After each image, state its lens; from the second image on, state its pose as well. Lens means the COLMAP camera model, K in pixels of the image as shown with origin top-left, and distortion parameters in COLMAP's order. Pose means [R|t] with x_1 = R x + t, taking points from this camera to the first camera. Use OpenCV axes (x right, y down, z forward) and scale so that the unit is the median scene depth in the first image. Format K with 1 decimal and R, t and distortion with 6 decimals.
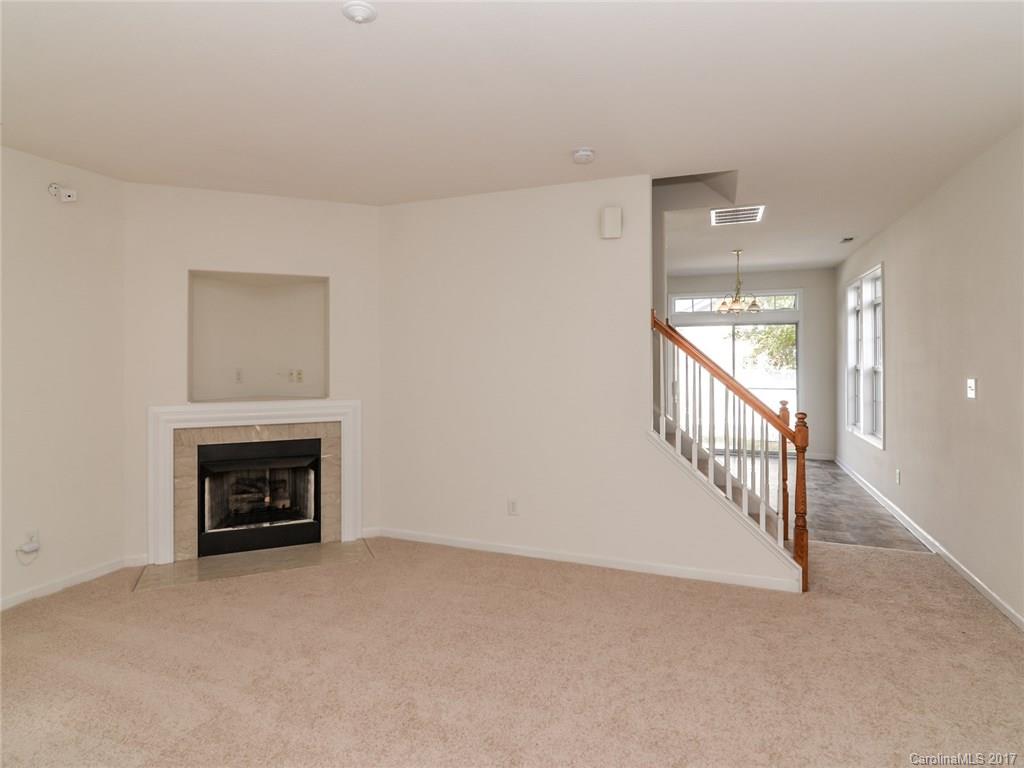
lens RADIAL K [[554.1, 0, 510.3], [0, 554.1, 357.5], [0, 0, 1]] dist [-0.010944, -0.001152]
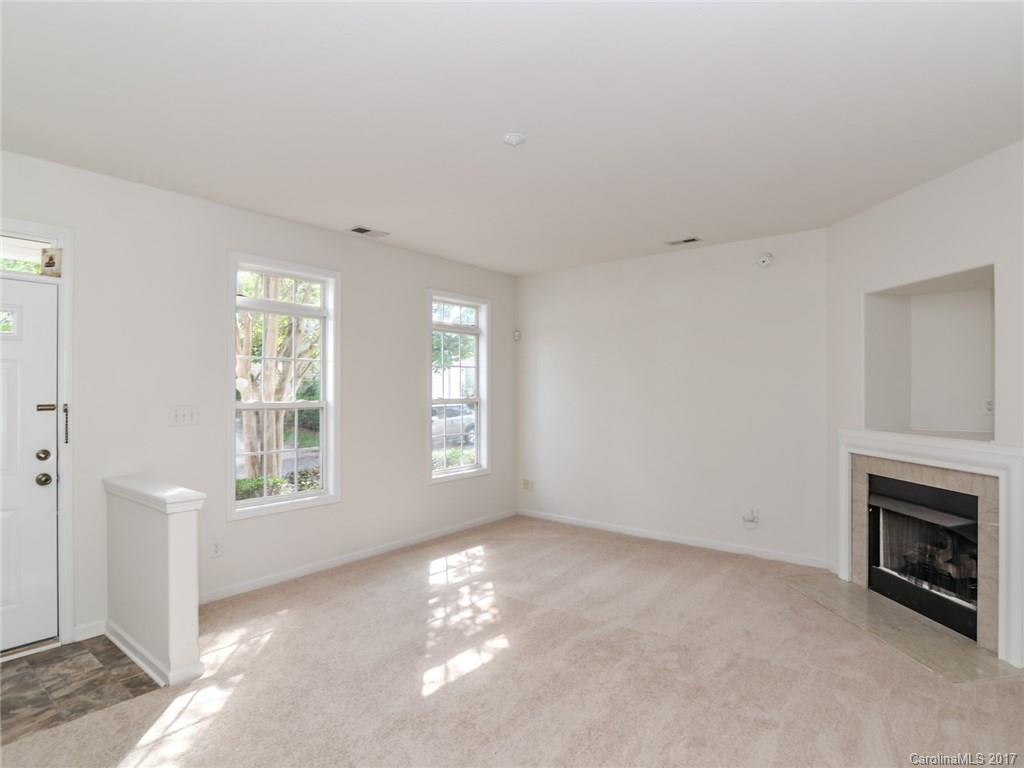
lens RADIAL K [[547.7, 0, 542.1], [0, 547.7, 386.5], [0, 0, 1]] dist [-0.001834, -0.000036]
pose [[-0.248609, -0.000195, -0.968604, 0.513542], [0.007239, 0.999972, -0.002060, 0.003176], [0.968577, -0.007523, -0.248601, 0.684222]]
